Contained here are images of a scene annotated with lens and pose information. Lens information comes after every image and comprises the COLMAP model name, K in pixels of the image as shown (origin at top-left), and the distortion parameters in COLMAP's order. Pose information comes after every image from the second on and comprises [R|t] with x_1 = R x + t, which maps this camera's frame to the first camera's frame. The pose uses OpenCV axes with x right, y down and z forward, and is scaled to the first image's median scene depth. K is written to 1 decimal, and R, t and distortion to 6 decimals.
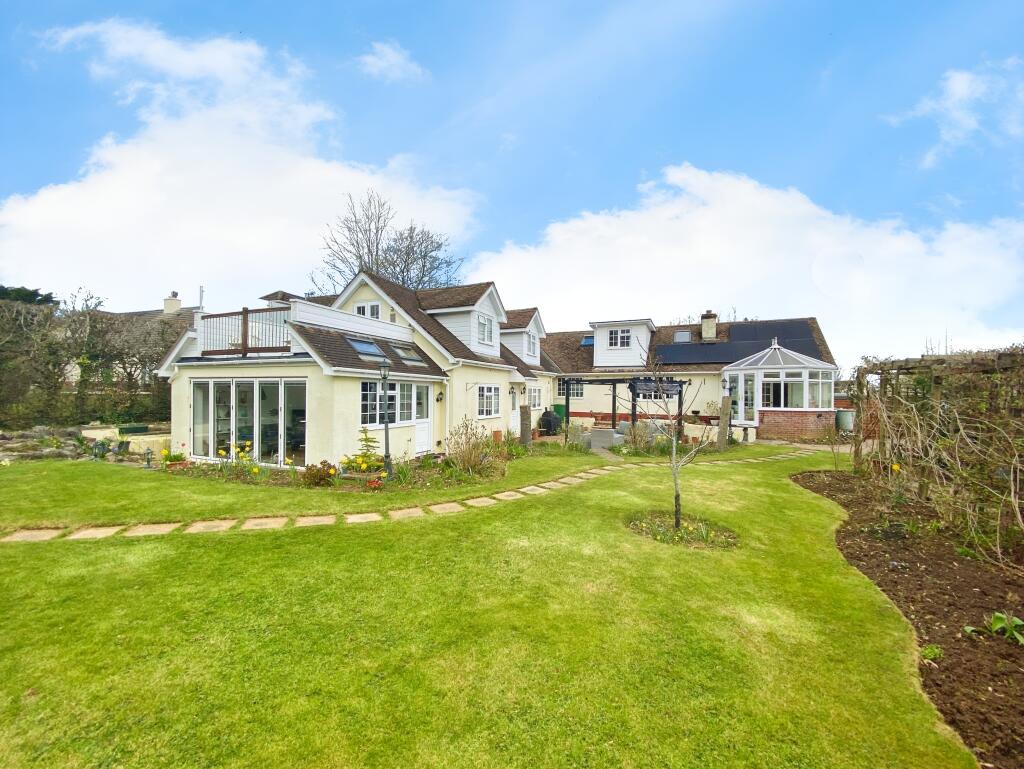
lens RADIAL K [[426.1, 0, 487.9], [0, 426.1, 391.4], [0, 0, 1]] dist [0.001586, -0.005948]
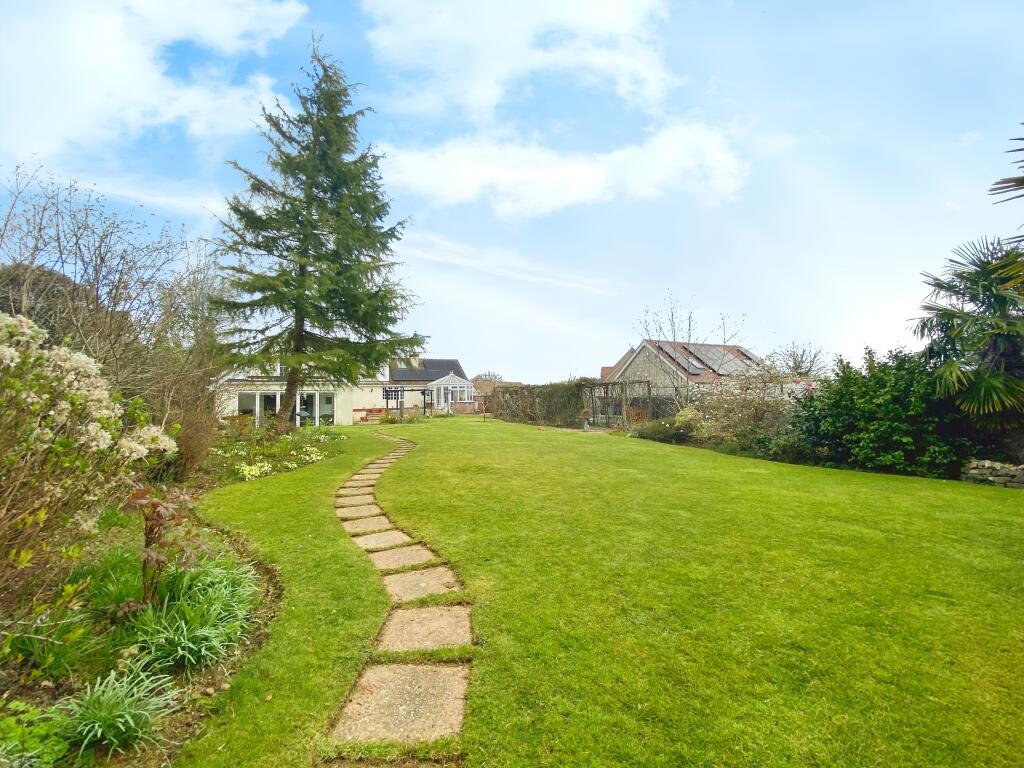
lens RADIAL K [[426.1, 0, 512.3], [0, 426.1, 389.3], [0, 0, 1]] dist [0.001586, -0.005948]
pose [[0.615497, -0.006143, 0.788115, -1.001122], [0.021189, 0.999737, -0.008755, 0.000972], [-0.787854, 0.022088, 0.615466, -0.705063]]
